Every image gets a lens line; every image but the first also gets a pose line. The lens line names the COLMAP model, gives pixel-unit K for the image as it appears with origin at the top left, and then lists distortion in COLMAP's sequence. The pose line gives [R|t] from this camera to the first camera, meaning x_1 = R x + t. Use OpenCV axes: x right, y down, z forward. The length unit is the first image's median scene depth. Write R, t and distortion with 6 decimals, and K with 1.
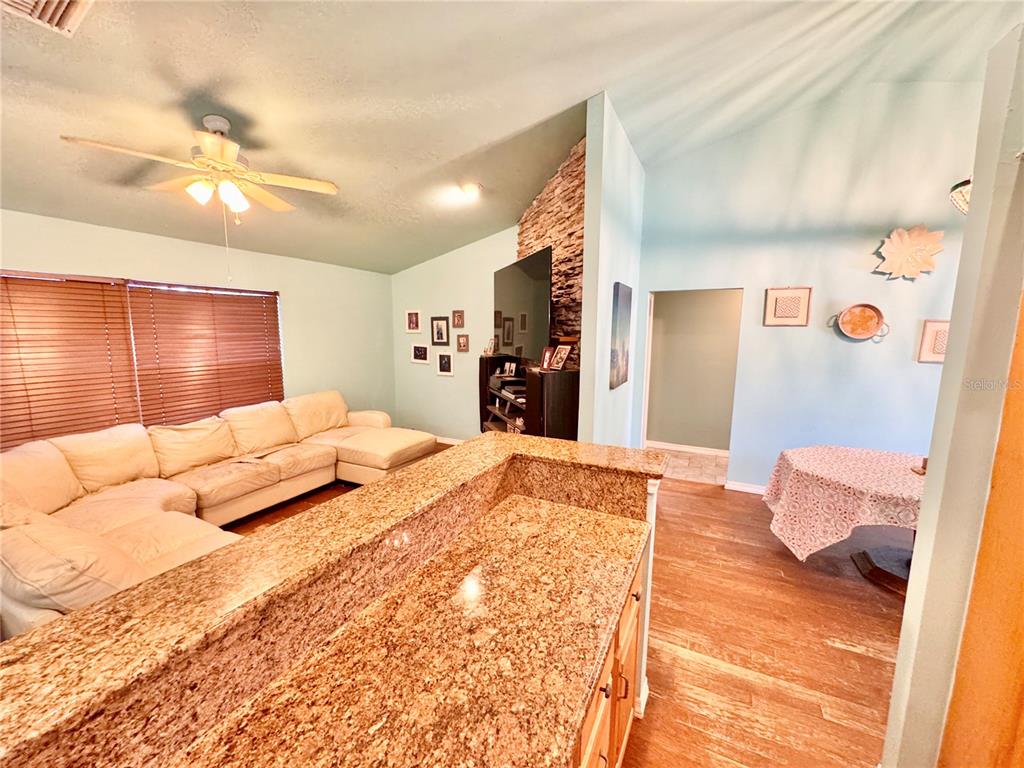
lens RADIAL K [[409.2, 0, 510.8], [0, 409.2, 384.4], [0, 0, 1]] dist [-0.005227, 0.000093]
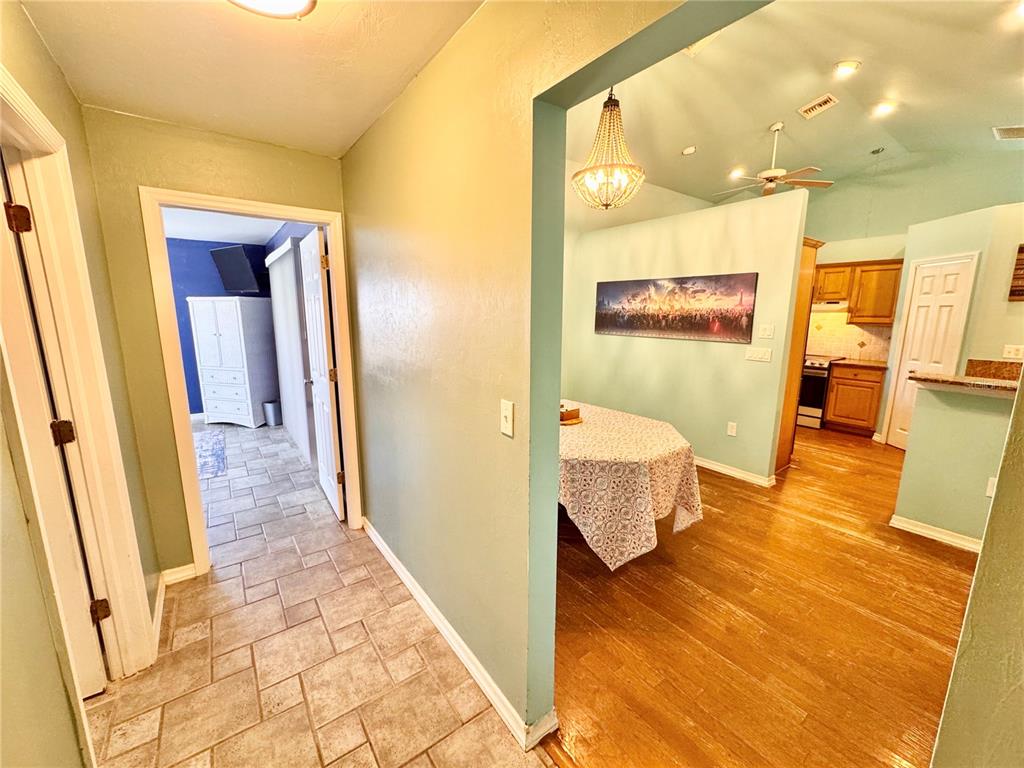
lens RADIAL K [[409.2, 0, 510.8], [0, 409.2, 384.4], [0, 0, 1]] dist [-0.005227, 0.000093]
pose [[-0.891457, -0.090952, 0.443883, 1.273434], [0.051135, 0.953194, 0.298004, -0.388157], [-0.450211, 0.288355, -0.845081, 3.632309]]
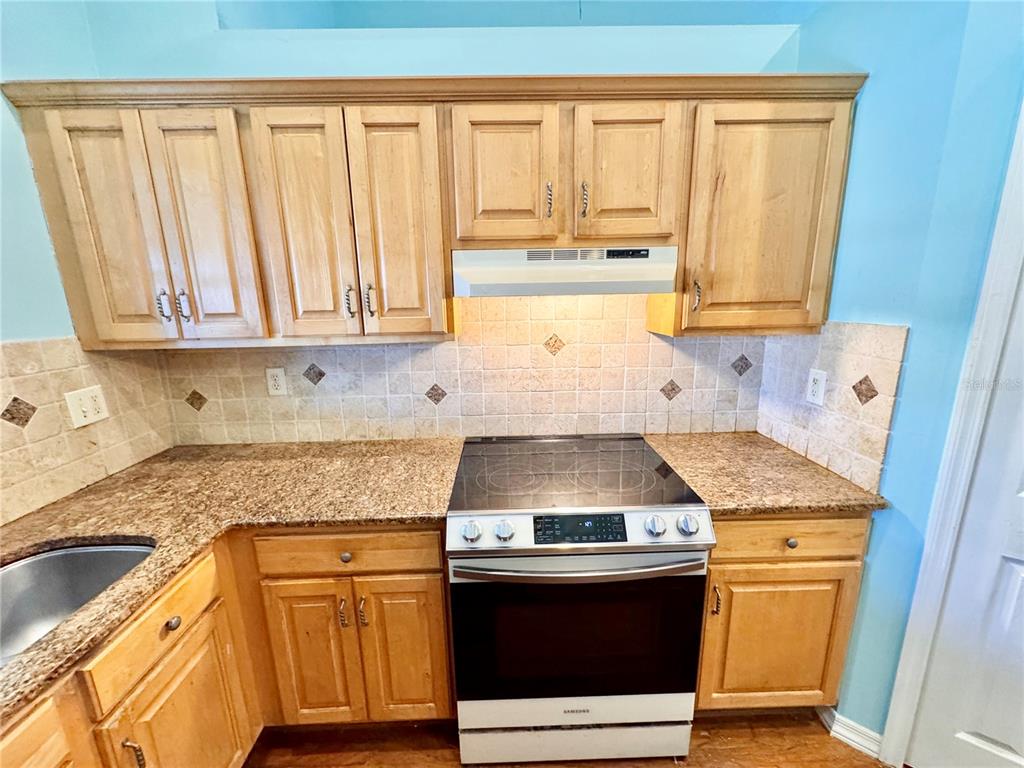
lens RADIAL K [[409.2, 0, 510.8], [0, 409.2, 384.4], [0, 0, 1]] dist [-0.005227, 0.000093]
pose [[-0.883608, 0.111277, -0.454812, 1.075295], [-0.051364, 0.942451, 0.330376, 0.142415], [0.465401, 0.315283, -0.827042, -0.266403]]
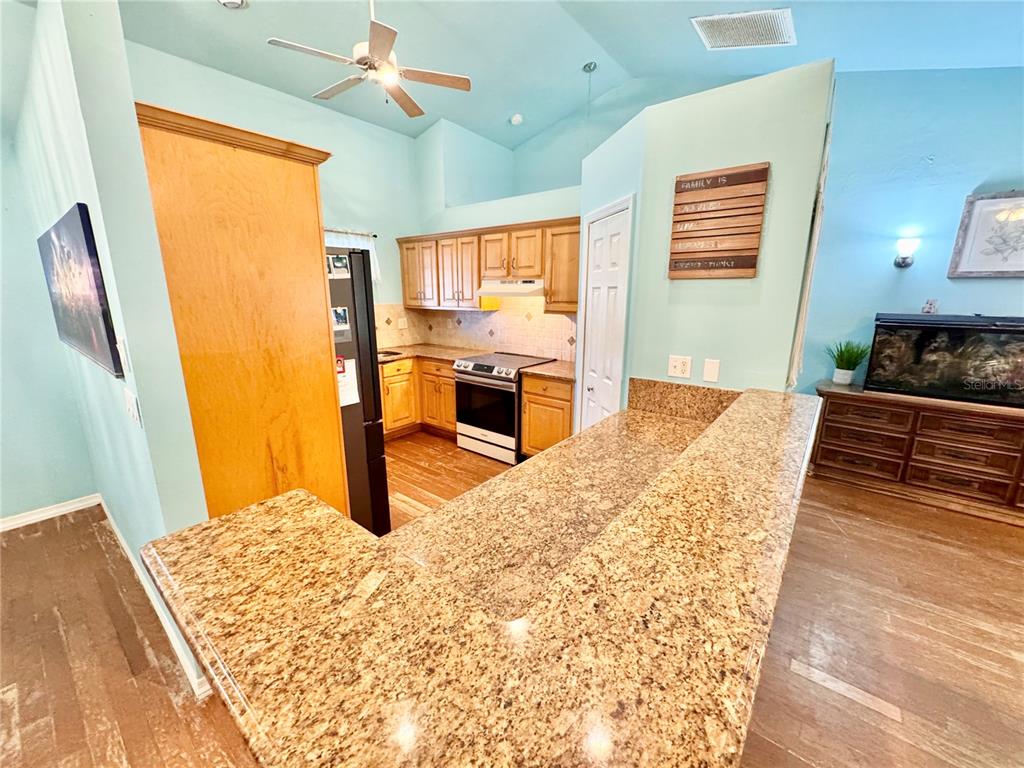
lens RADIAL K [[409.2, 0, 510.8], [0, 409.2, 384.4], [0, 0, 1]] dist [-0.005227, 0.000093]
pose [[-0.977646, -0.056275, 0.202586, -0.063082], [0.019645, 0.934853, 0.354492, -0.152545], [-0.209337, 0.350547, -0.912850, 1.569283]]
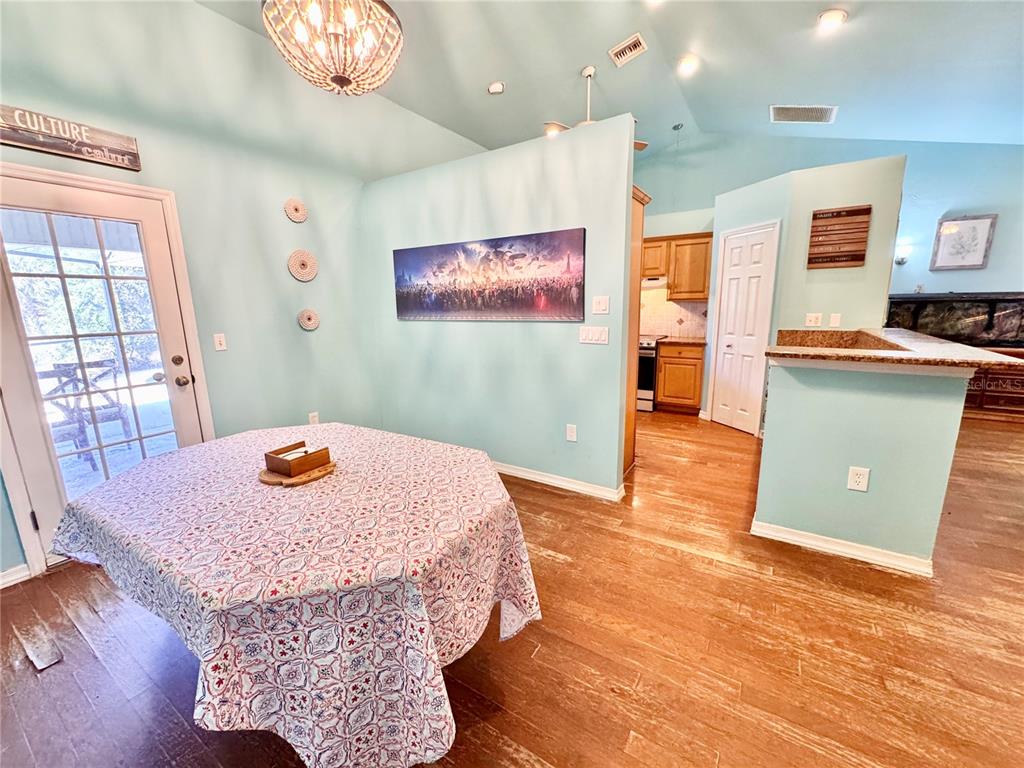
lens RADIAL K [[409.2, 0, 510.8], [0, 409.2, 384.4], [0, 0, 1]] dist [-0.005227, 0.000093]
pose [[-0.994665, -0.007498, 0.102883, 1.240689], [0.026578, 0.945054, 0.325832, -0.170346], [-0.099673, 0.326828, -0.939813, 2.750246]]
